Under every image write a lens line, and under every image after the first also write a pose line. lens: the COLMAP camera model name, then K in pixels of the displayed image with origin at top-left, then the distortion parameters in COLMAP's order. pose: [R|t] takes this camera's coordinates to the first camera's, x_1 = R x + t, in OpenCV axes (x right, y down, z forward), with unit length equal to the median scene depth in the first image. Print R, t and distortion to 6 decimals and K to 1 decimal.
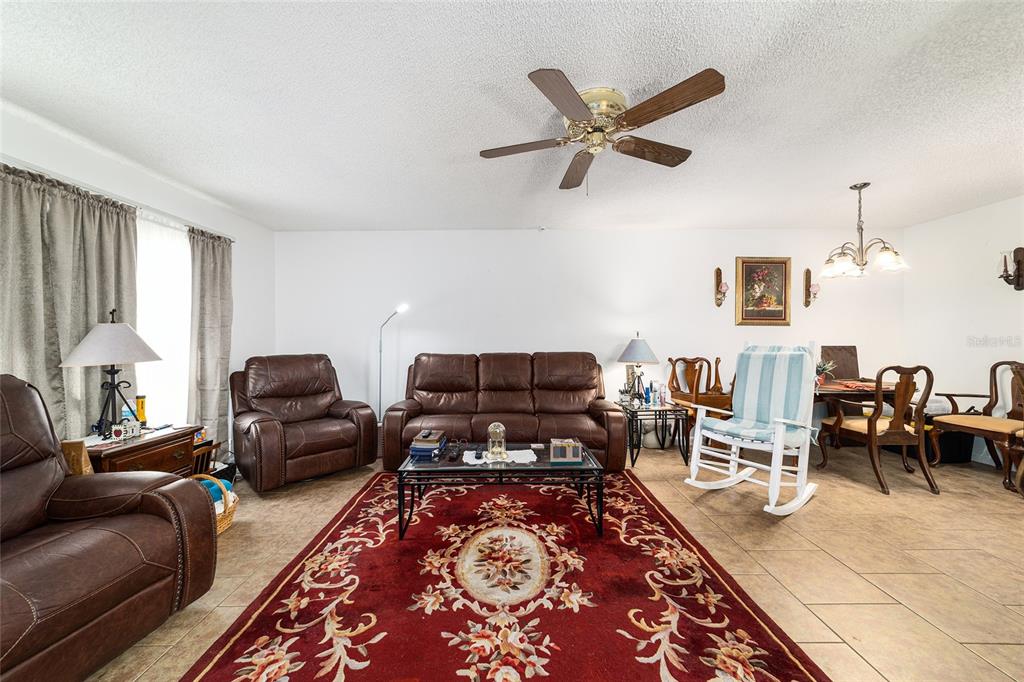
lens RADIAL K [[392.7, 0, 511.9], [0, 392.7, 345.5], [0, 0, 1]] dist [0.001564, 0.000250]
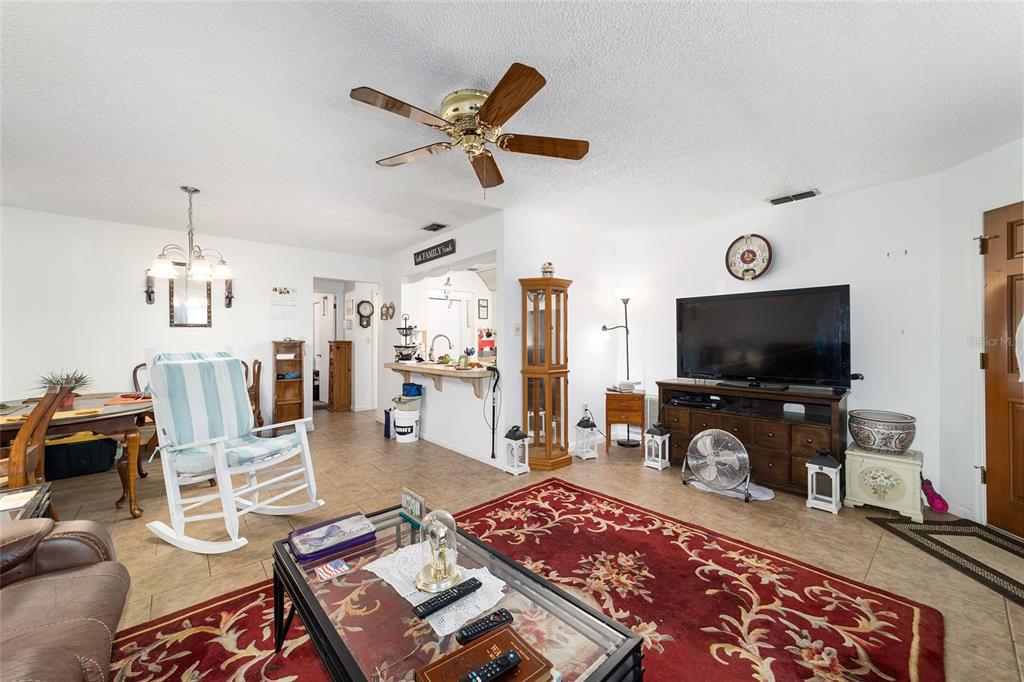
lens RADIAL K [[392.7, 0, 513.7], [0, 392.7, 339.5], [0, 0, 1]] dist [0.001564, 0.000250]
pose [[-0.660153, 0.011335, 0.751046, -0.743617], [0.015961, 0.999872, -0.001061, -0.023612], [-0.750962, 0.011287, -0.660249, 1.955987]]
